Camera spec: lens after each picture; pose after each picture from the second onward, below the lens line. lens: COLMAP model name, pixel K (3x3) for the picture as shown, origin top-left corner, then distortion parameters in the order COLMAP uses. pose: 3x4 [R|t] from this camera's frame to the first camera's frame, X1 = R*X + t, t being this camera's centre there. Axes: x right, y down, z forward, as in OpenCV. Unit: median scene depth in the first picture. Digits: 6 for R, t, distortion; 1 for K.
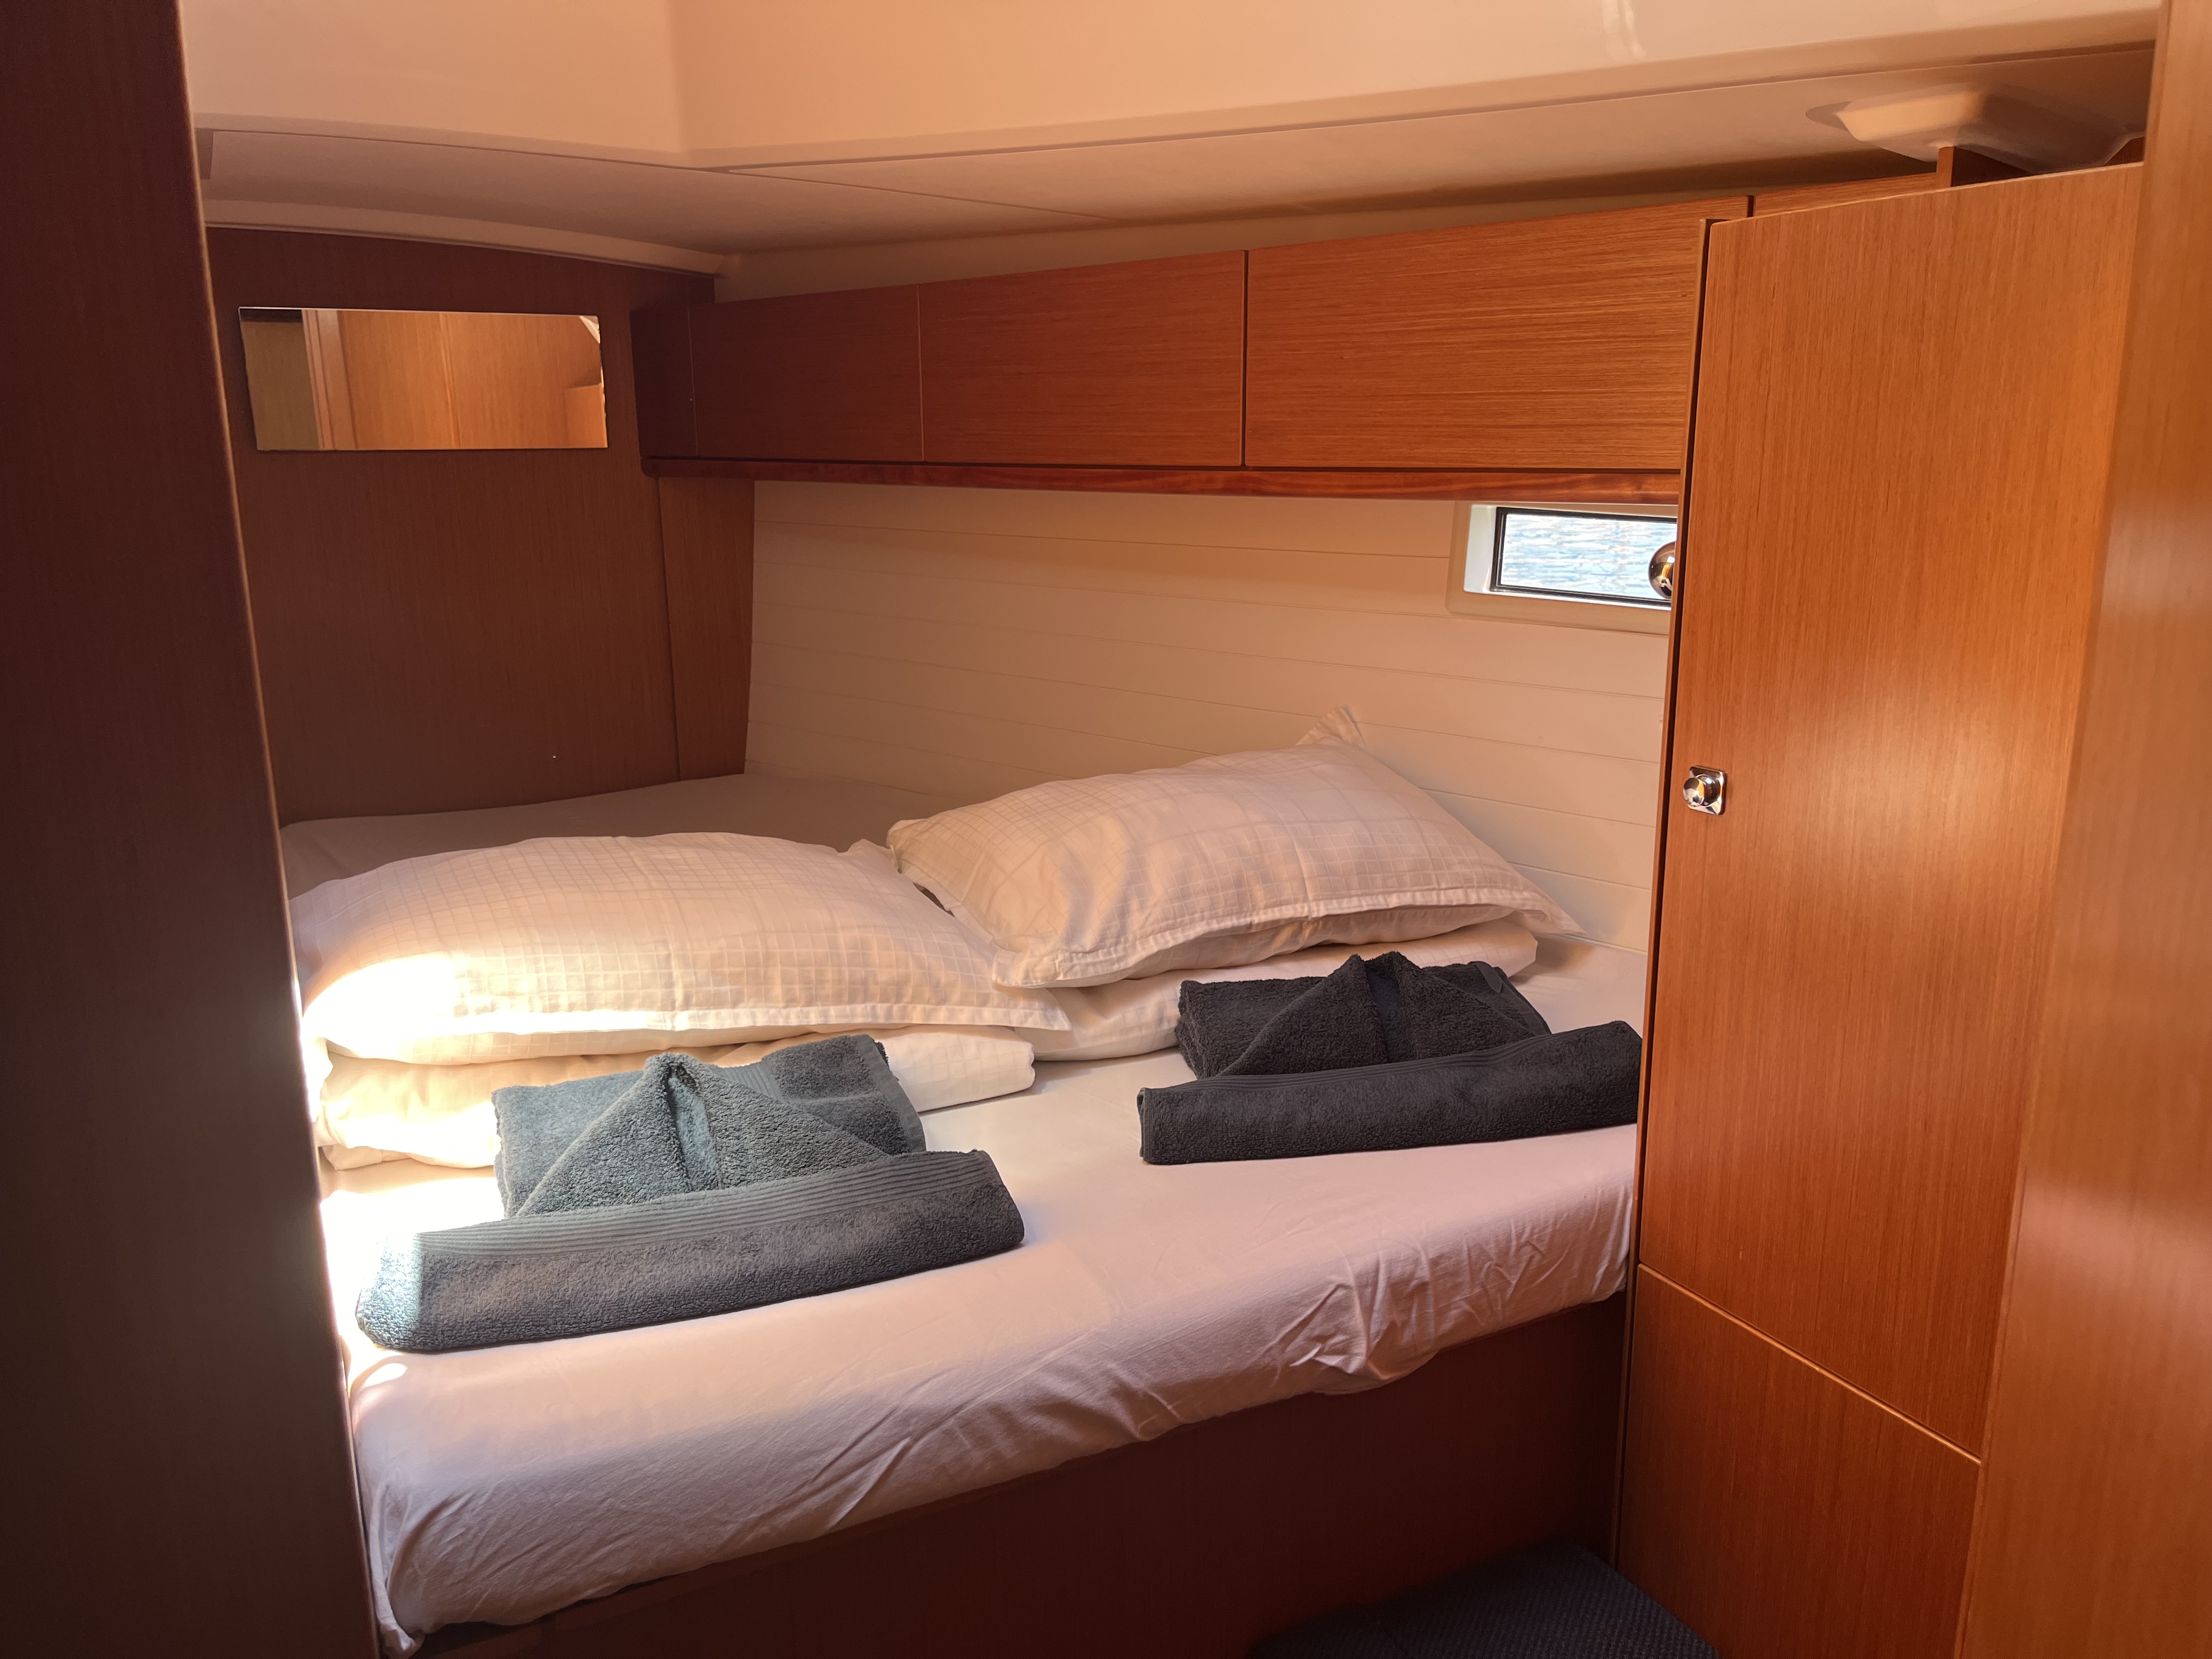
lens RADIAL K [[1669.2, 0, 1123.5], [0, 1669.2, 820.7], [0, 0, 1]] dist [0.072985, -0.103408]
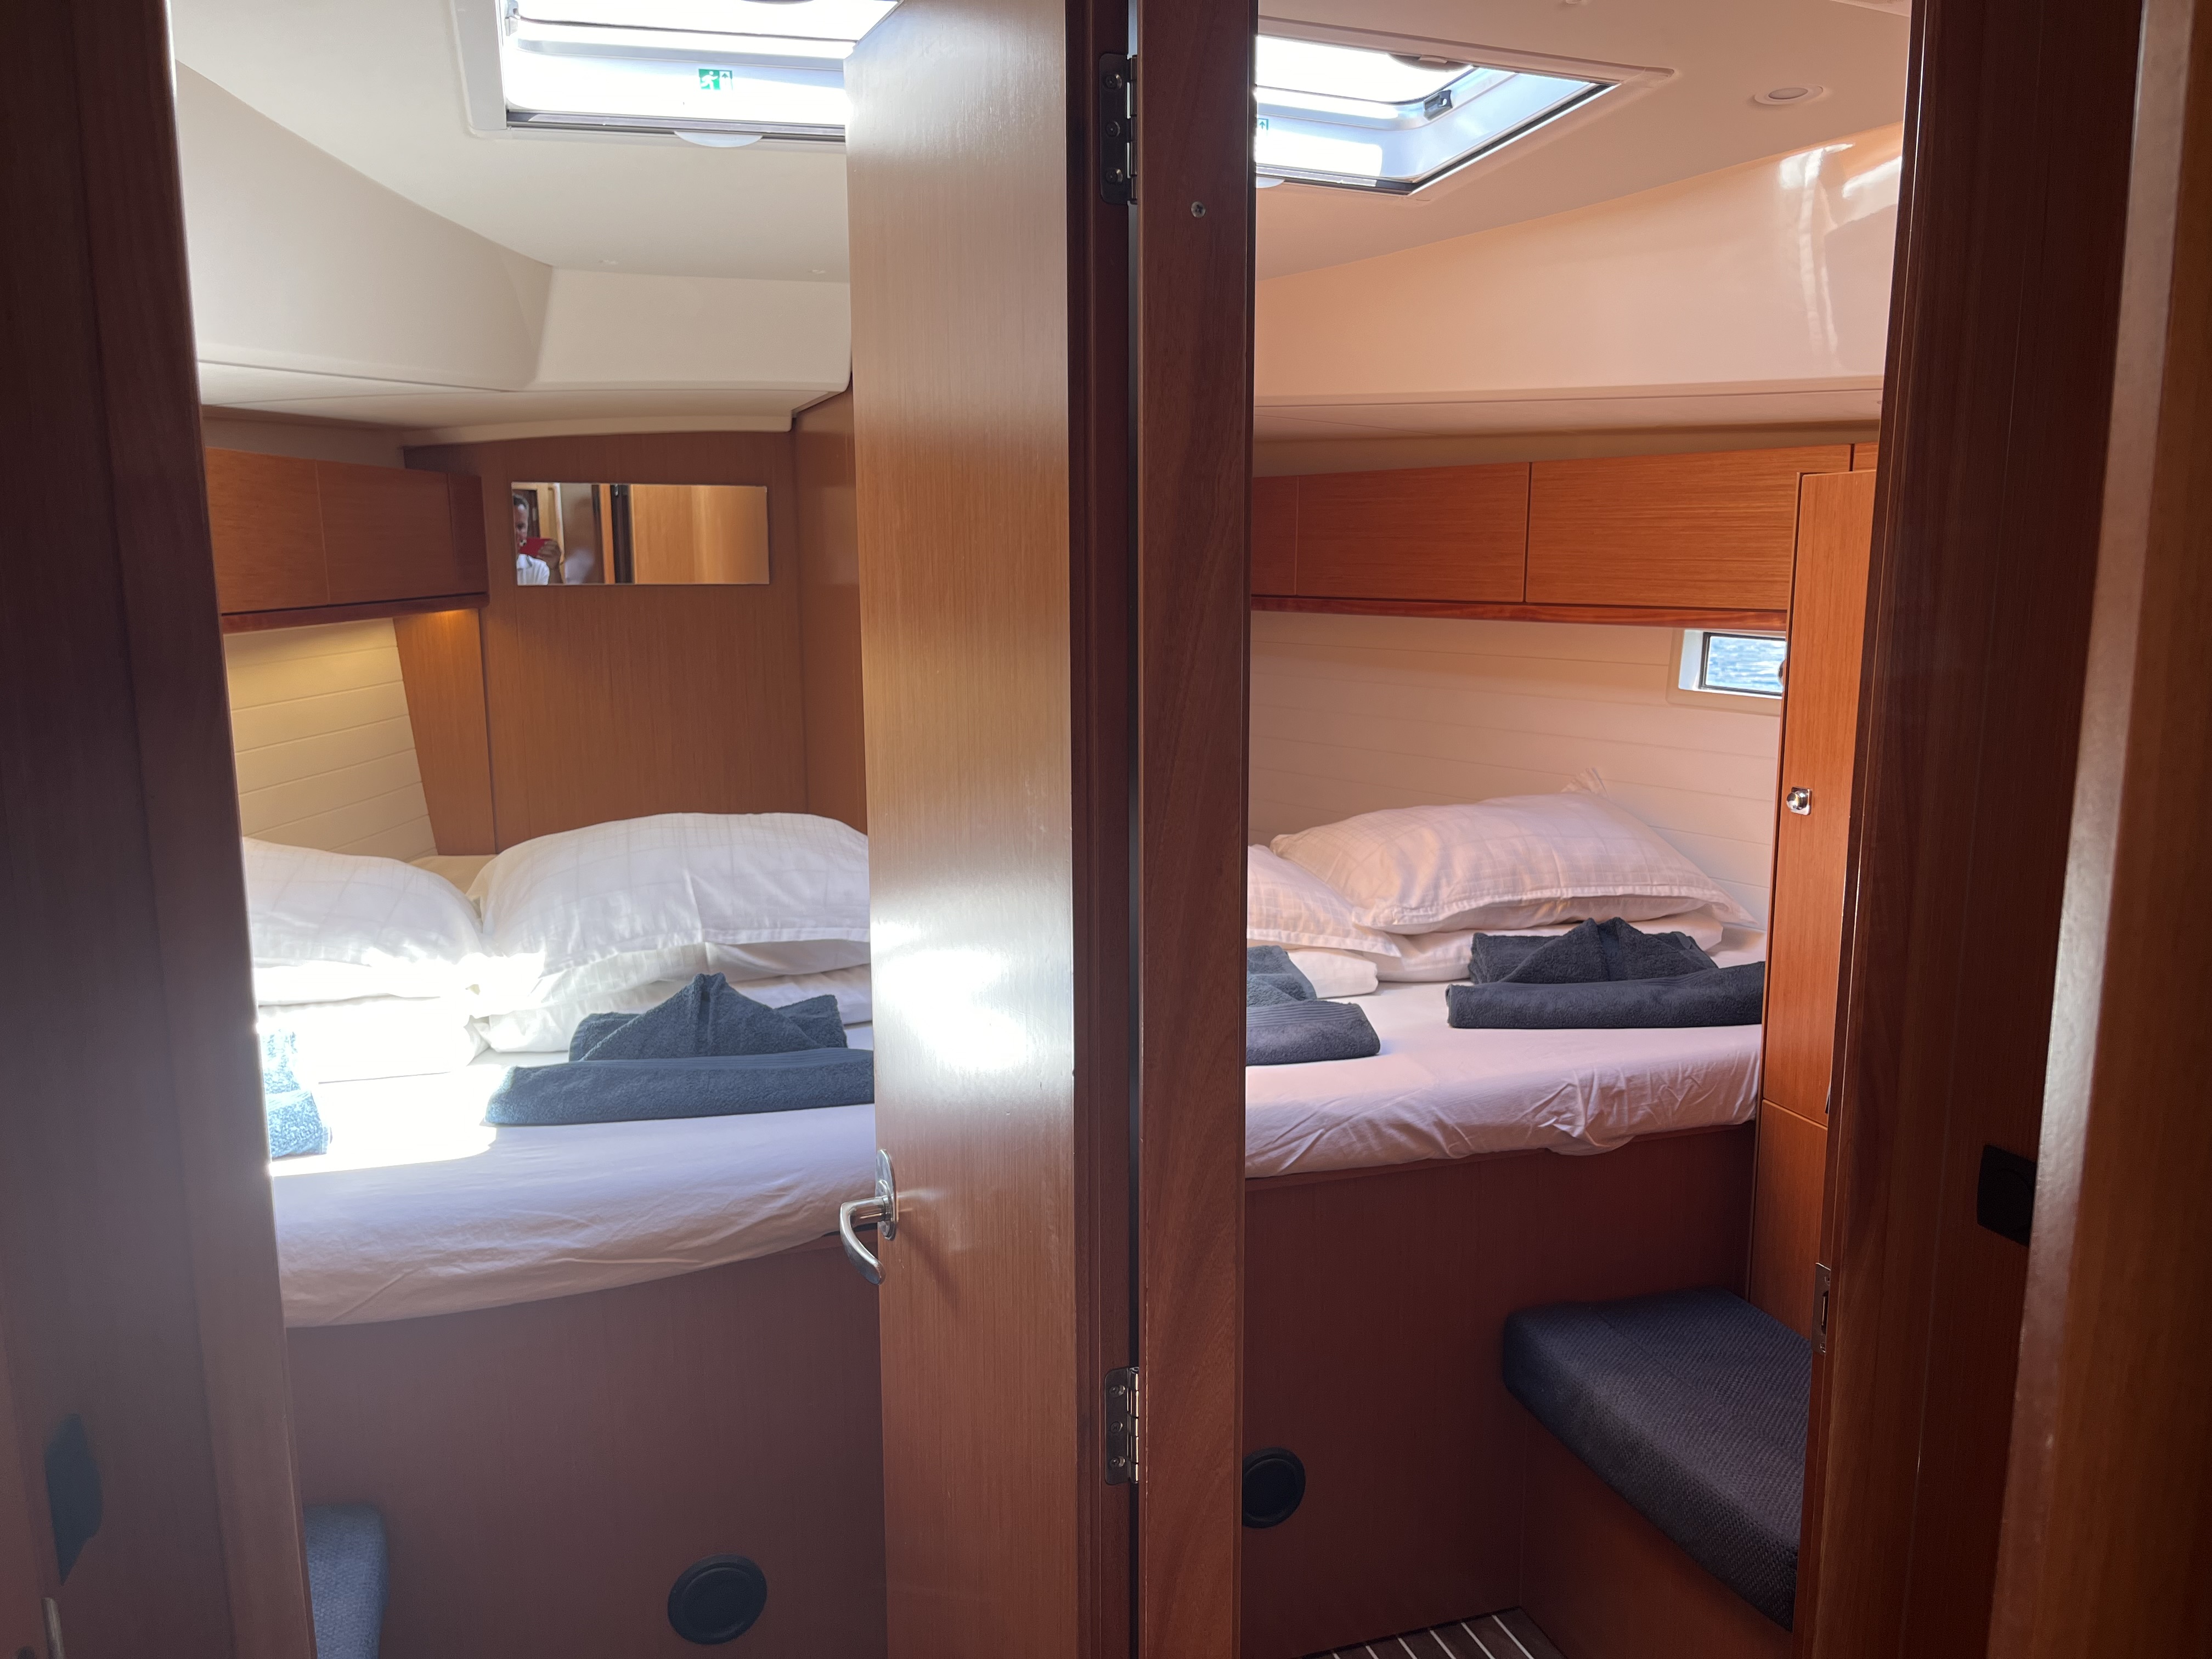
lens RADIAL K [[1684.6, 0, 1090.1], [0, 1684.6, 803.6], [0, 0, 1]] dist [0.009977, -0.056912]
pose [[0.984059, 0.032687, -0.174813, -0.047688], [-0.045619, 0.996470, -0.070476, 0.107883], [0.171892, 0.077327, 0.982076, -0.622453]]
